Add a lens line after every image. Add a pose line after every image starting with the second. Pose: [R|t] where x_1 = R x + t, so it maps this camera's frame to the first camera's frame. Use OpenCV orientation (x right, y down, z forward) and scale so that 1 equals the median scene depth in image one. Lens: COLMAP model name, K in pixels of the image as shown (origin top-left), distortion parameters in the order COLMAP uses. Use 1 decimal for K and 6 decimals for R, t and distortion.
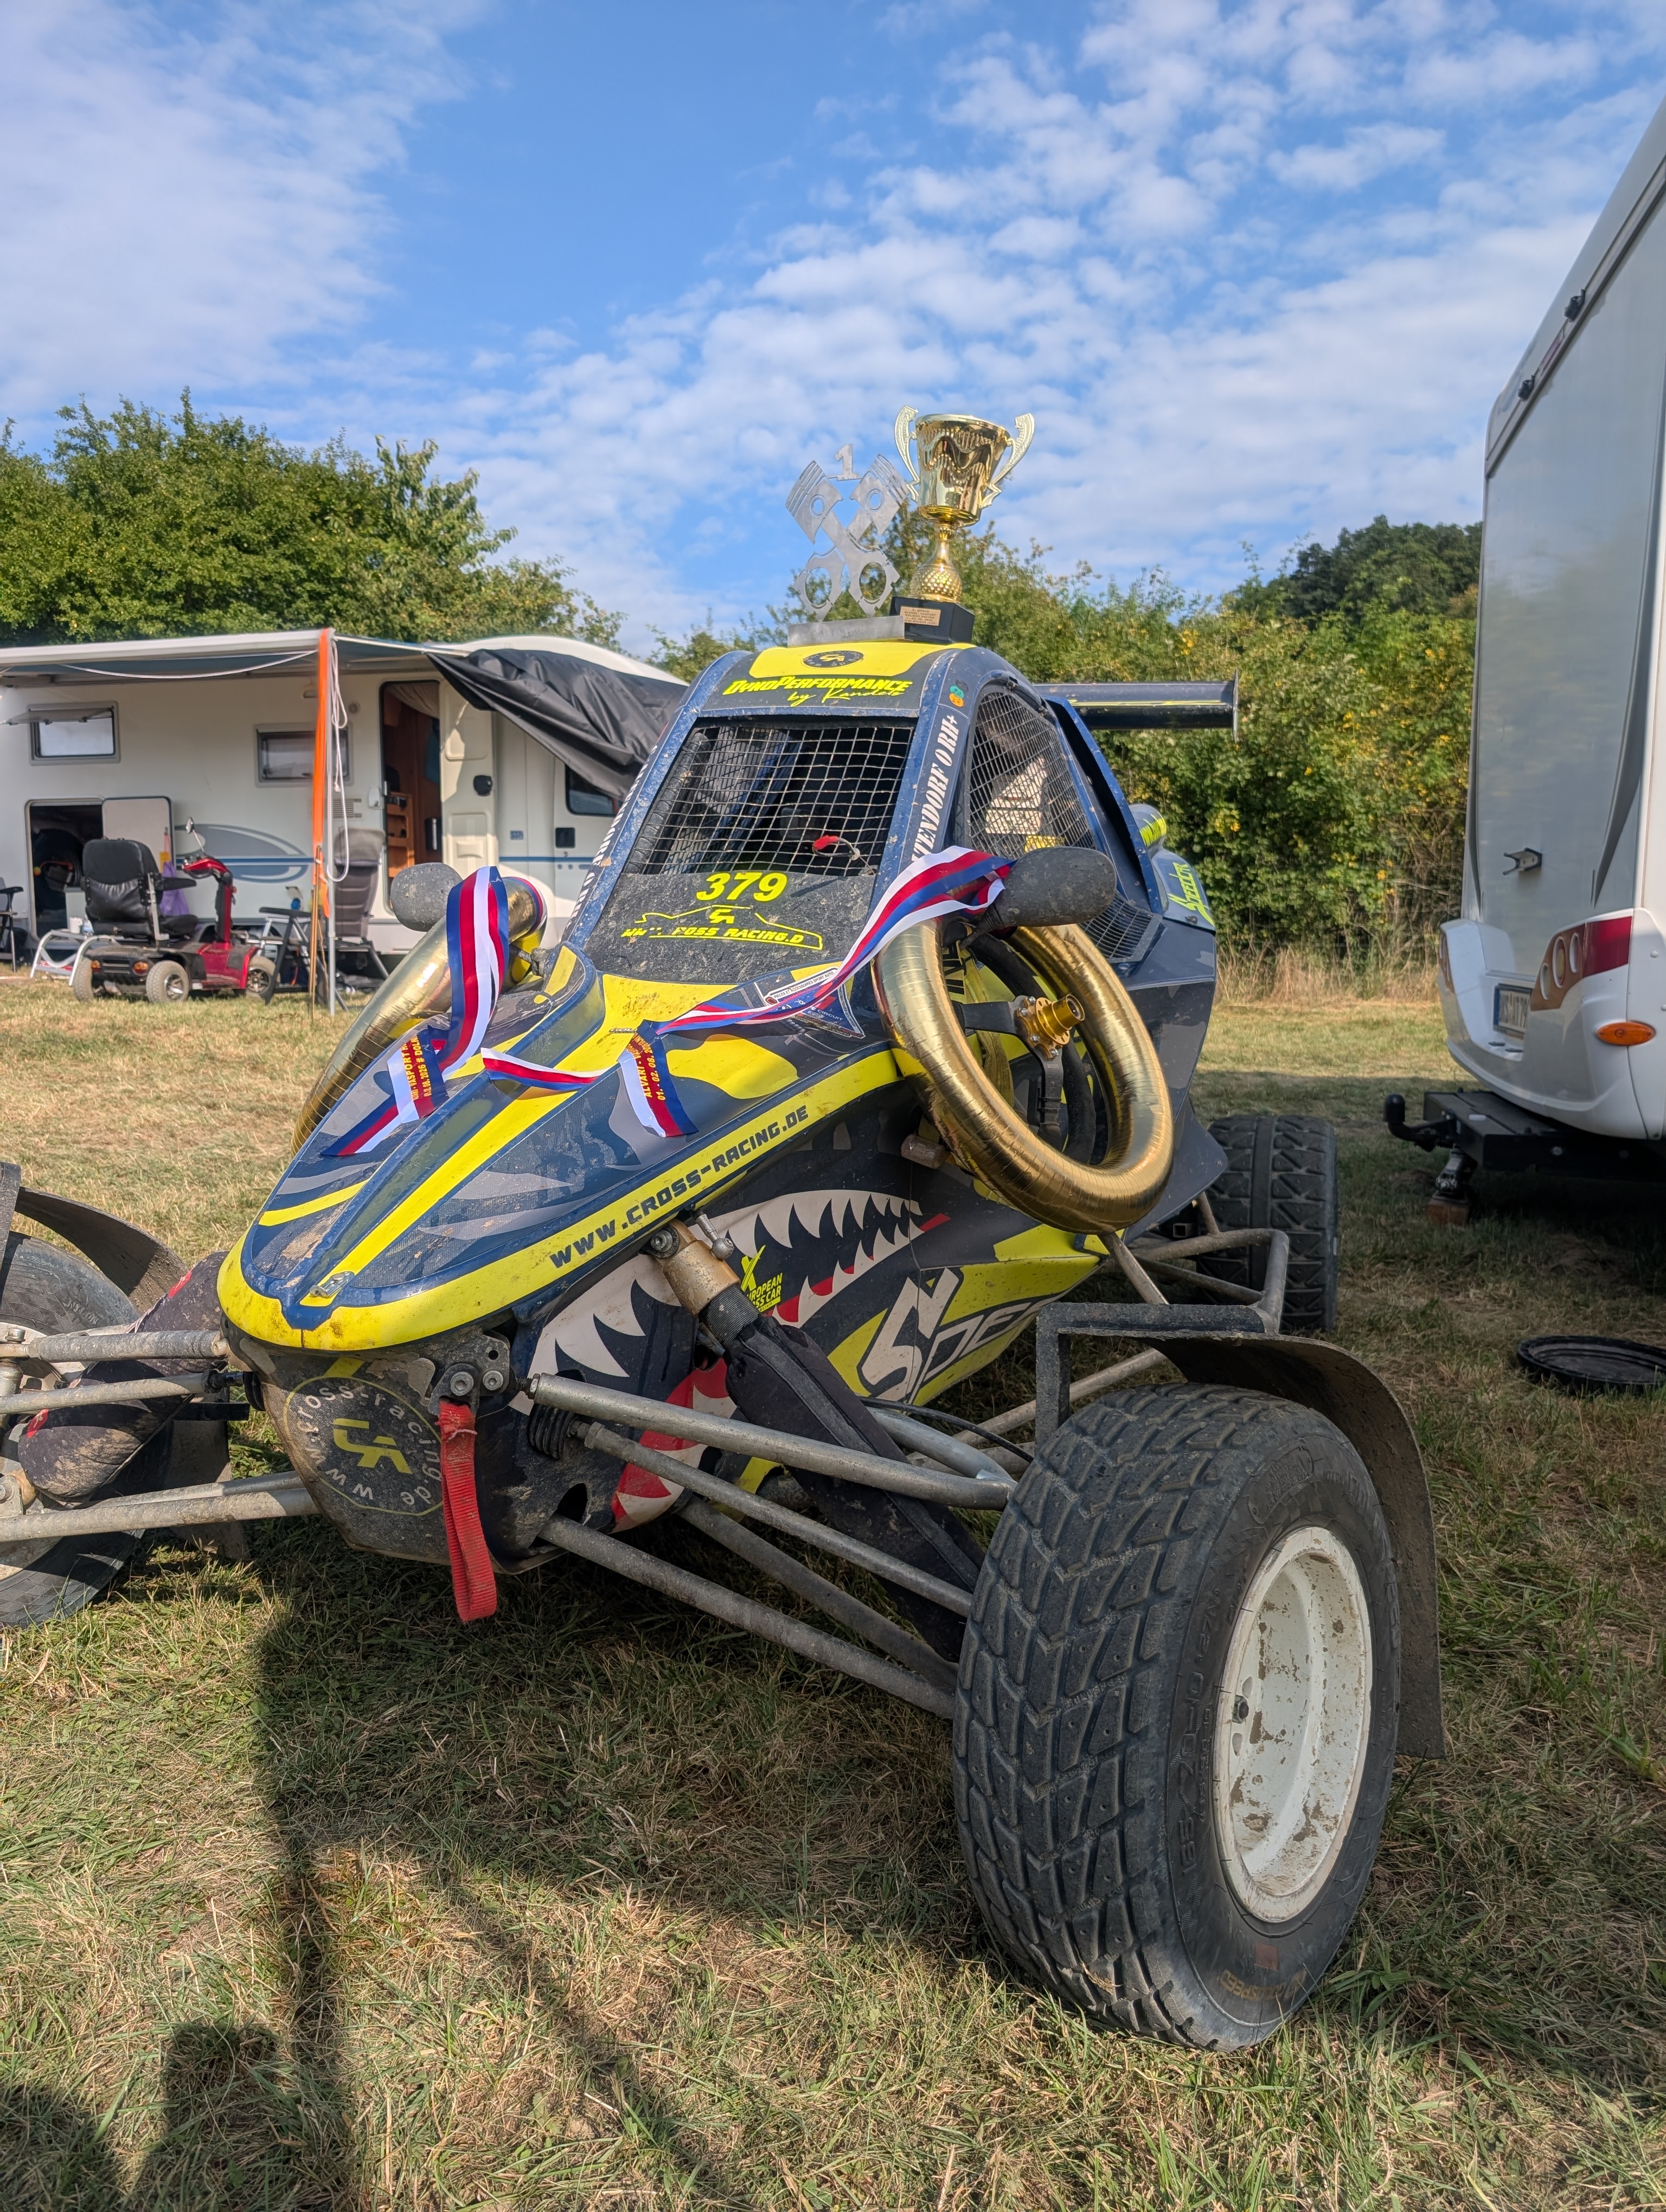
lens RADIAL K [[1597.3, 0, 827.1], [0, 1597.3, 1082.3], [0, 0, 1]] dist [0.034286, -0.018184]
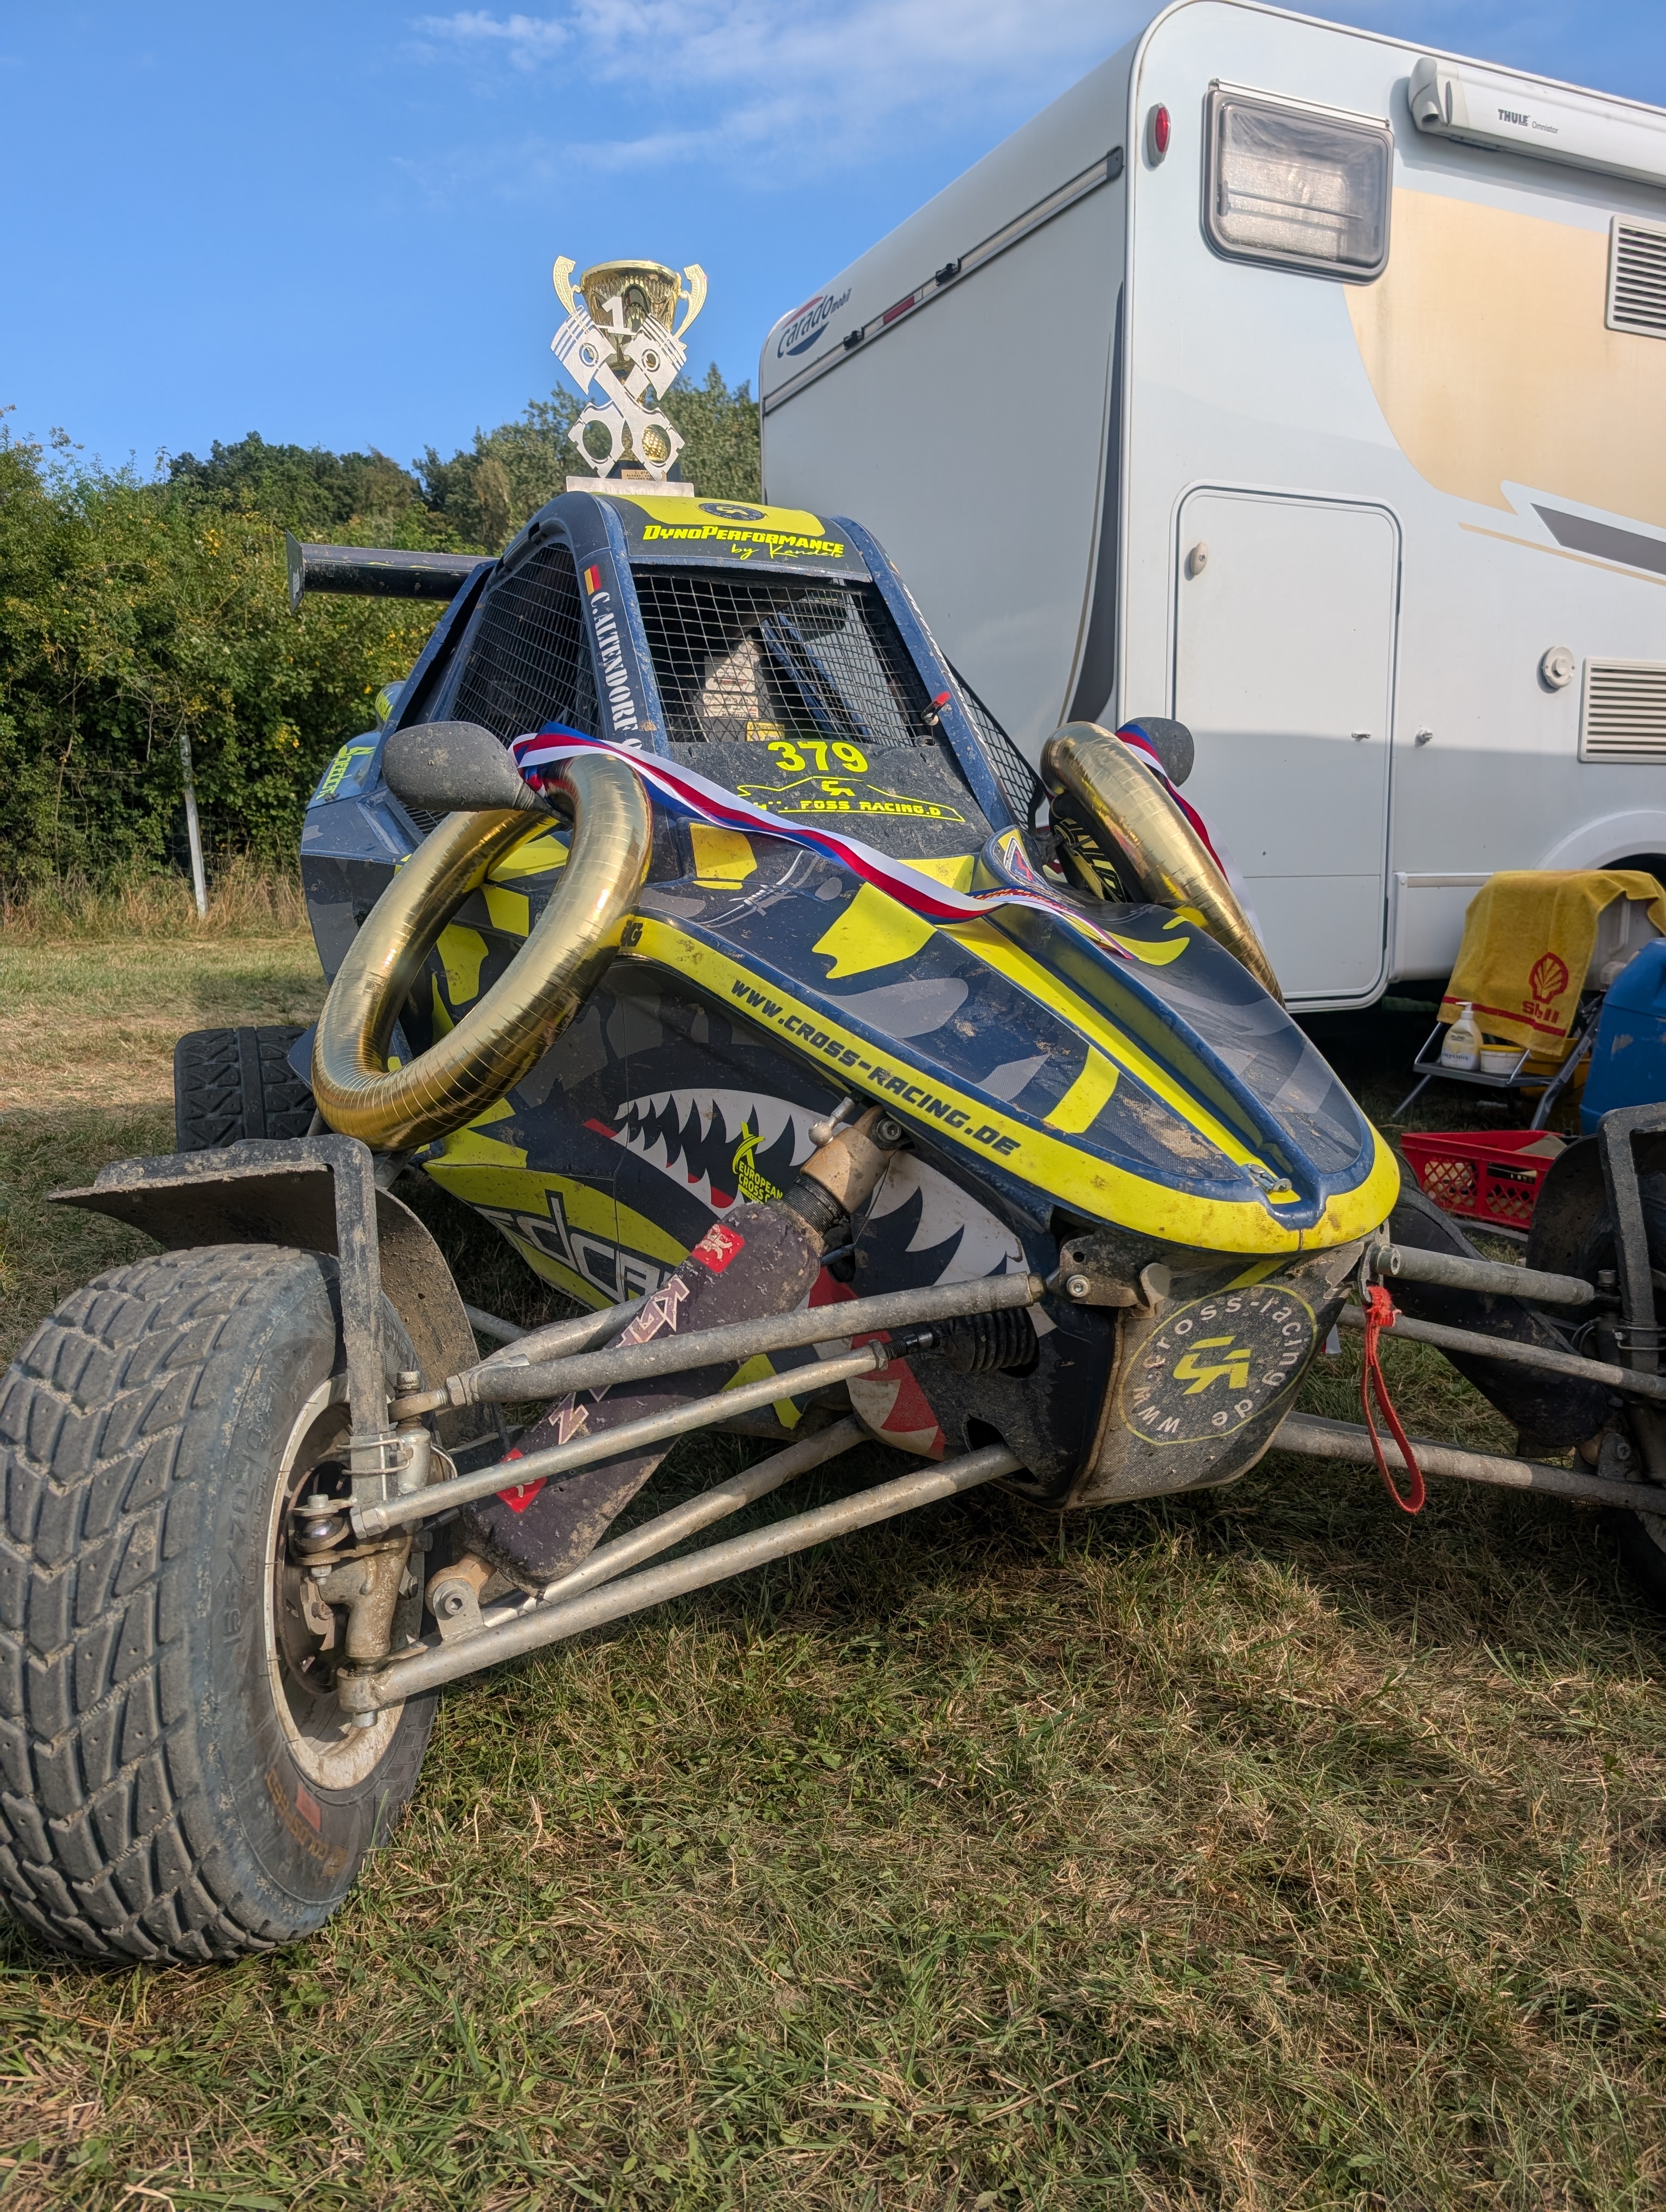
lens RADIAL K [[1597.3, 0, 827.8], [0, 1597.3, 1071.4], [0, 0, 1]] dist [0.034286, -0.018184]
pose [[0.799055, -0.102733, 0.592416, -0.402327], [0.079827, 0.994699, 0.064823, -0.001841], [-0.595935, -0.004506, 0.803020, 0.177273]]
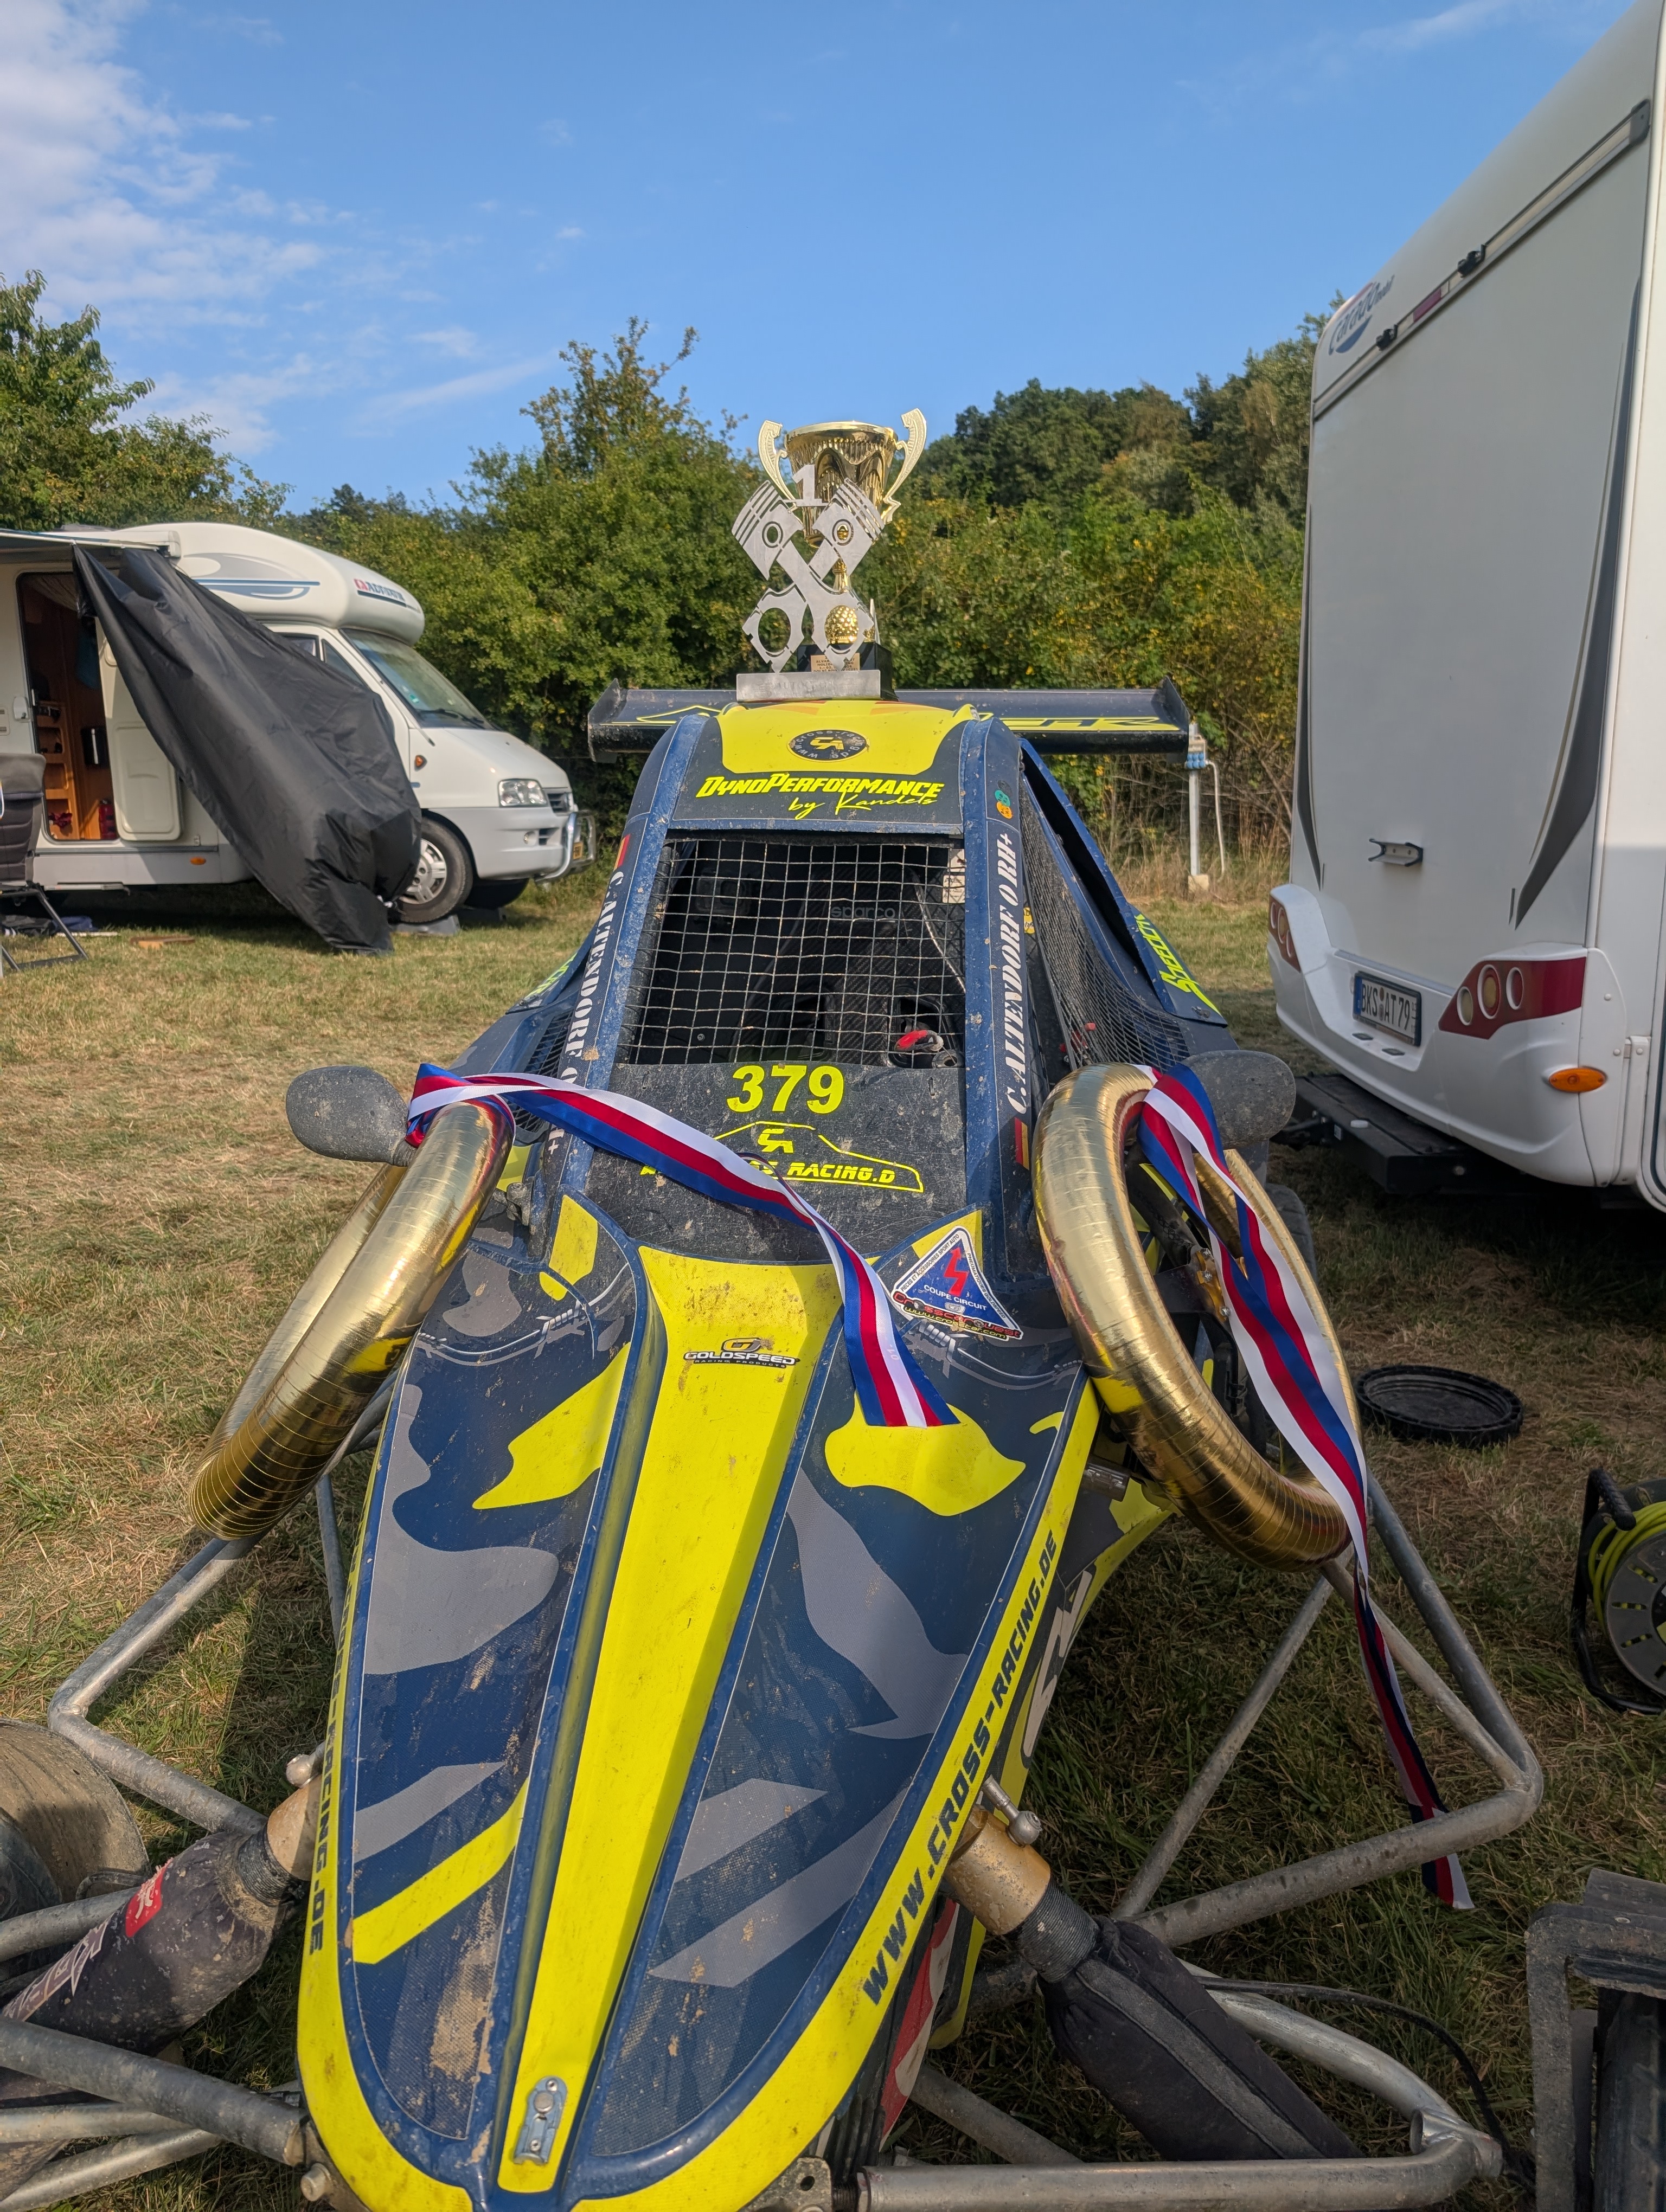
lens RADIAL K [[1597.3, 0, 827.4], [0, 1597.3, 1091.7], [0, 0, 1]] dist [0.034286, -0.018184]
pose [[0.980350, -0.054082, 0.189707, -0.119001], [0.037879, 0.995398, 0.088026, -0.124800], [-0.193594, -0.079111, 0.977887, 0.163365]]
